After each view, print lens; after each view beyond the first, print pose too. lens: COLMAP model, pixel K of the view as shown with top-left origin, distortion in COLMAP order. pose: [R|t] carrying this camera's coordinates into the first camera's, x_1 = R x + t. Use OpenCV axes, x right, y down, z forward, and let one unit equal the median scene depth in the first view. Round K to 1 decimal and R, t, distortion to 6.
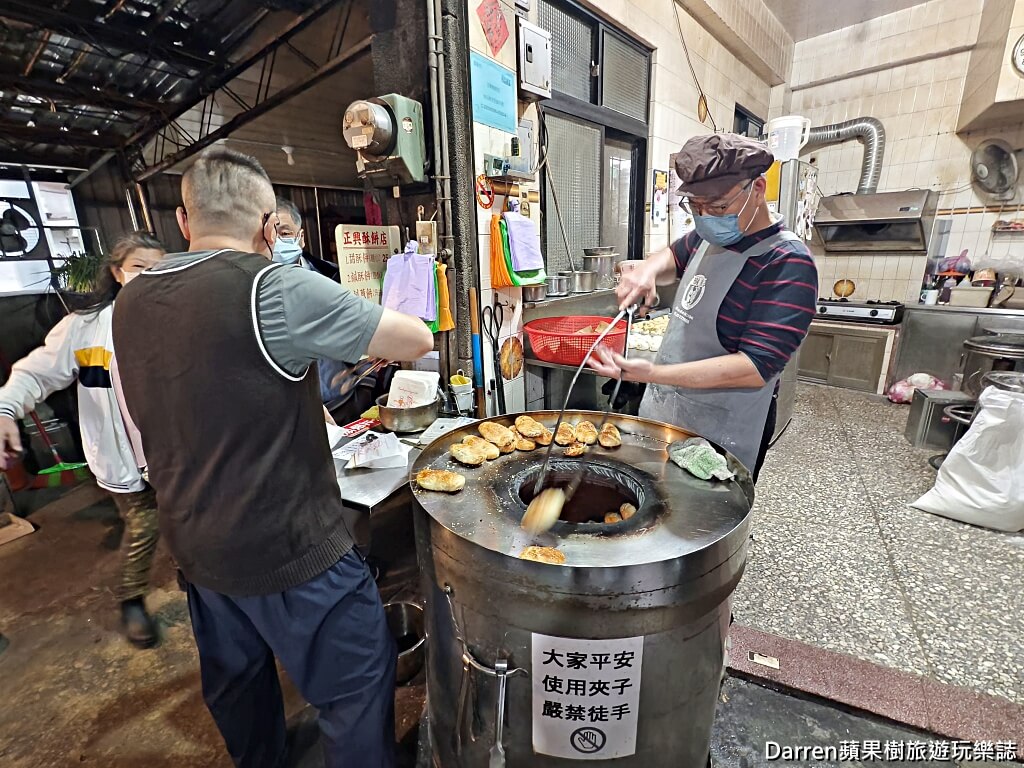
lens RADIAL K [[484.3, 0, 510.2], [0, 484.3, 388.5], [0, 0, 1]] dist [-0.002912, -0.000766]
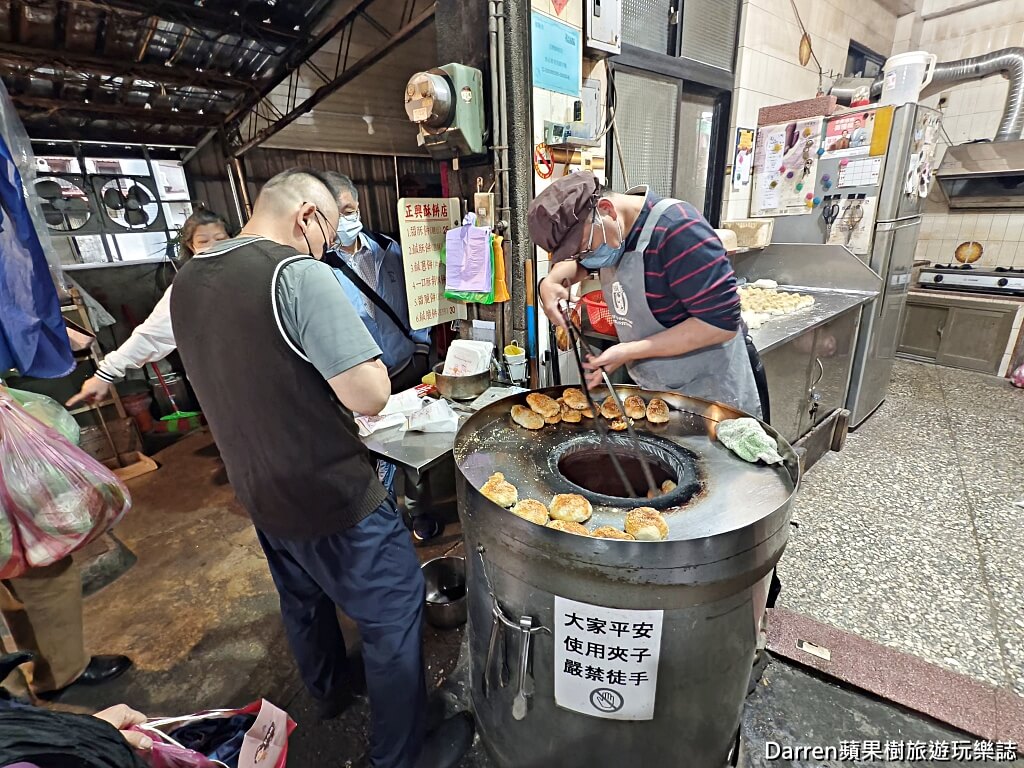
lens RADIAL K [[484.3, 0, 506.9], [0, 484.3, 388.7], [0, 0, 1]] dist [-0.002912, -0.000766]
pose [[0.986761, 0.039130, -0.157389, 0.046122], [-0.028025, 0.996999, 0.072170, -0.010467], [0.159740, -0.066804, 0.984896, -0.015221]]
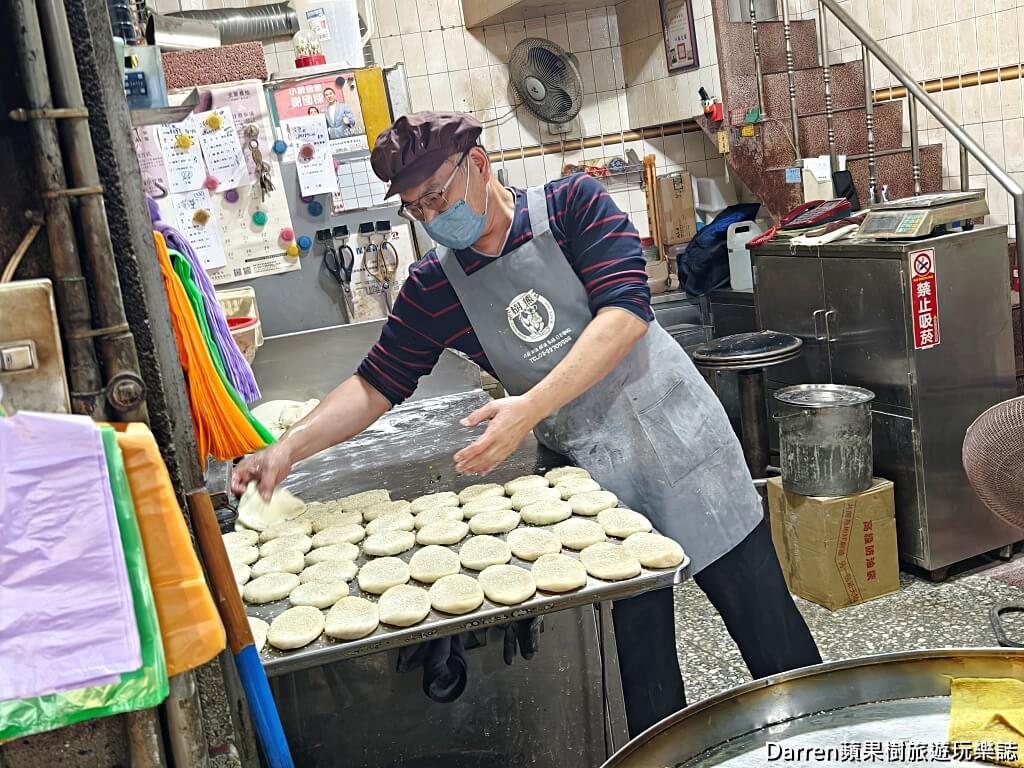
lens RADIAL K [[1153.8, 0, 529.7], [0, 1153.8, 375.1], [0, 0, 1]] dist [0.060635, 0.000000]
pose [[0.593654, -0.201882, 0.778986, -0.459444], [0.346445, 0.937836, -0.020971, -0.185156], [-0.726327, 0.282325, 0.626691, 0.421244]]
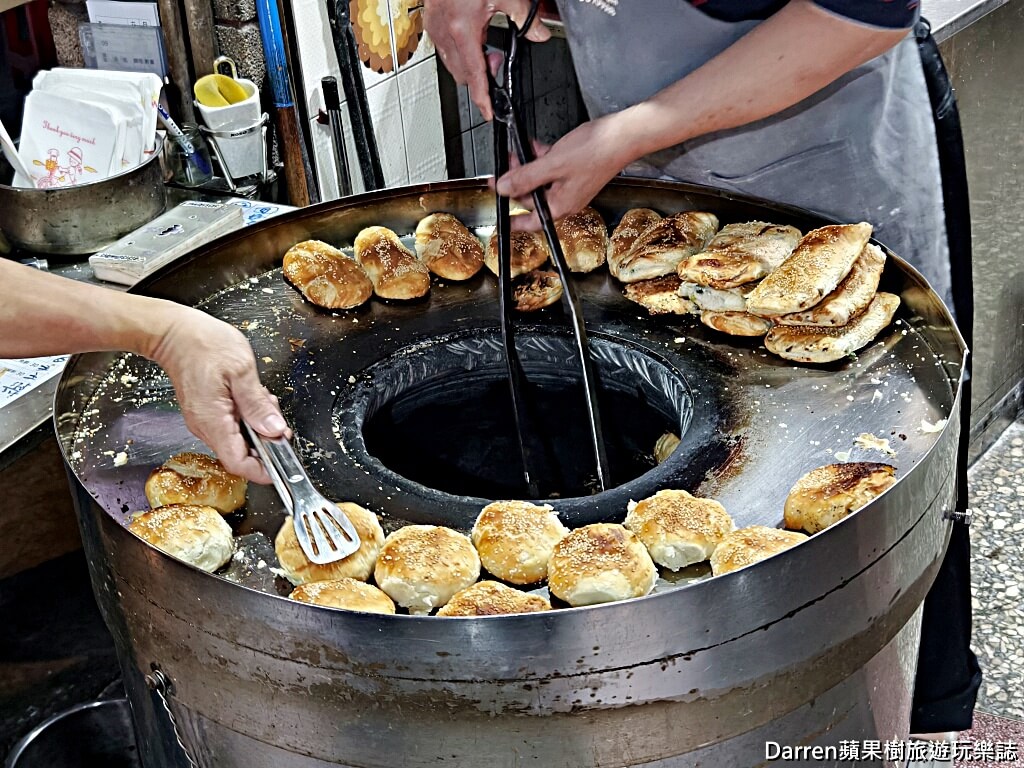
lens RADIAL K [[1560.9, 0, 499.2], [0, 1560.9, 398.4], [0, 0, 1]] dist [0.042324, 0.000000]
pose [[0.998849, -0.041089, -0.024767, 0.107458], [0.045772, 0.970832, 0.235352, -0.057394], [0.014374, -0.236215, 0.971595, -0.112875]]
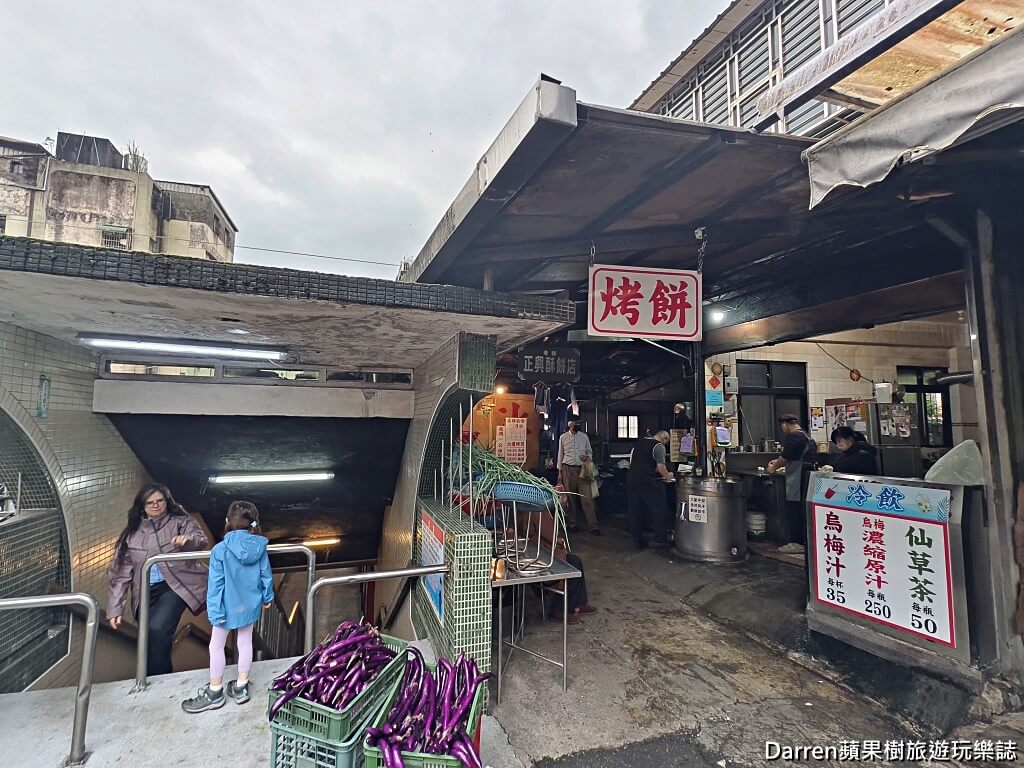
lens RADIAL K [[484.3, 0, 515.0], [0, 484.3, 387.8], [0, 0, 1]] dist [-0.002912, -0.000766]
pose [[0.768293, -0.023262, -0.639675, 1.204919], [-0.207638, 0.936243, -0.283434, 0.741200], [0.605485, 0.350582, 0.714479, -2.732143]]
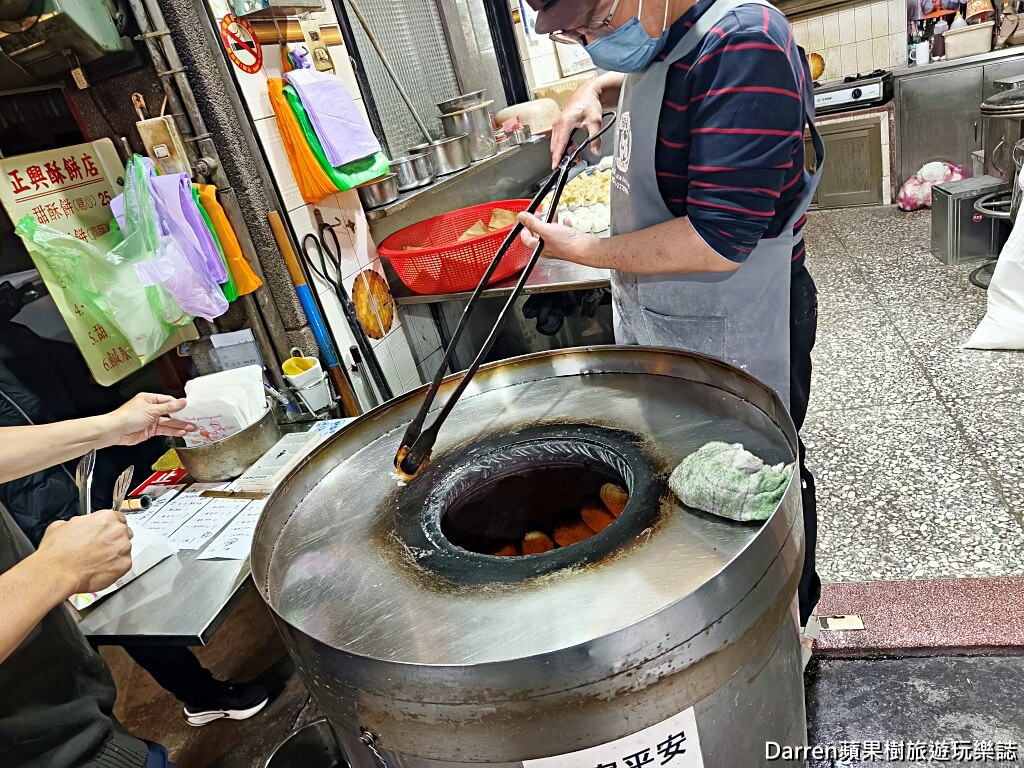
lens RADIAL K [[699.0, 0, 516.3], [0, 699.0, 379.2], [0, 0, 1]] dist [-0.000944, 0.005065]
pose [[0.947780, -0.286593, 0.139920, 0.027018], [0.271358, 0.955175, 0.118343, -0.030527], [-0.167564, -0.074195, 0.983065, 0.088274]]
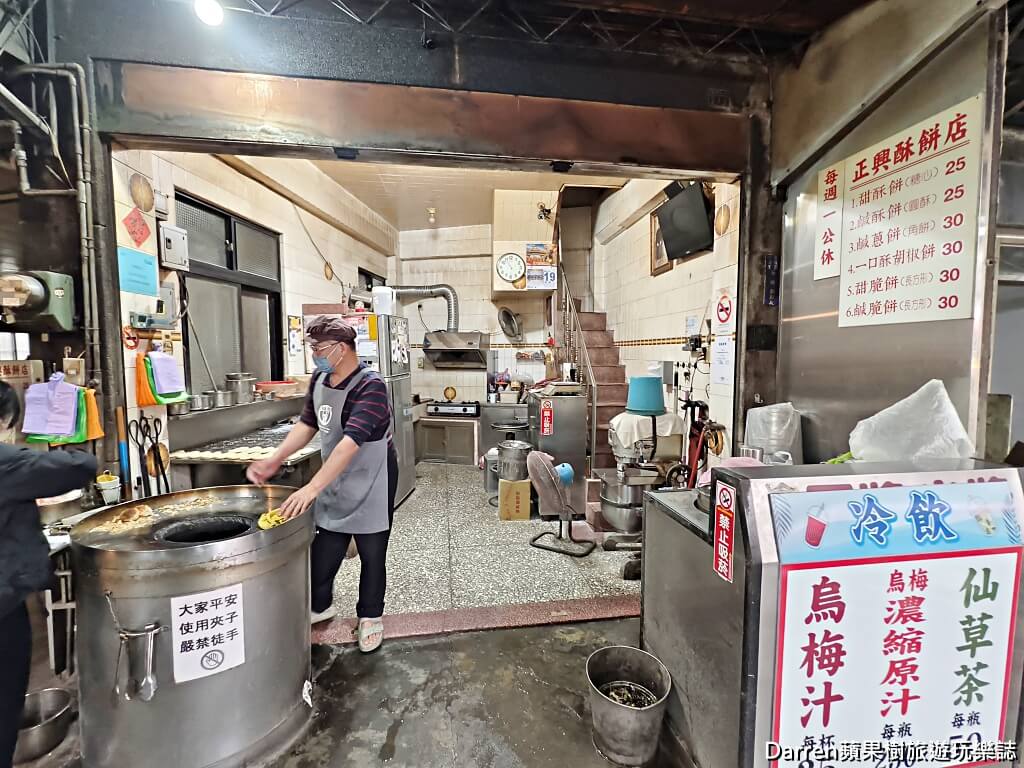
lens RADIAL K [[484.3, 0, 515.7], [0, 484.3, 386.2], [0, 0, 1]] dist [-0.002912, -0.000766]
pose [[0.806683, -0.017645, 0.590721, 0.016680], [0.146871, 0.974181, -0.171467, 0.120155], [-0.572444, 0.225080, 0.788446, -0.657170]]
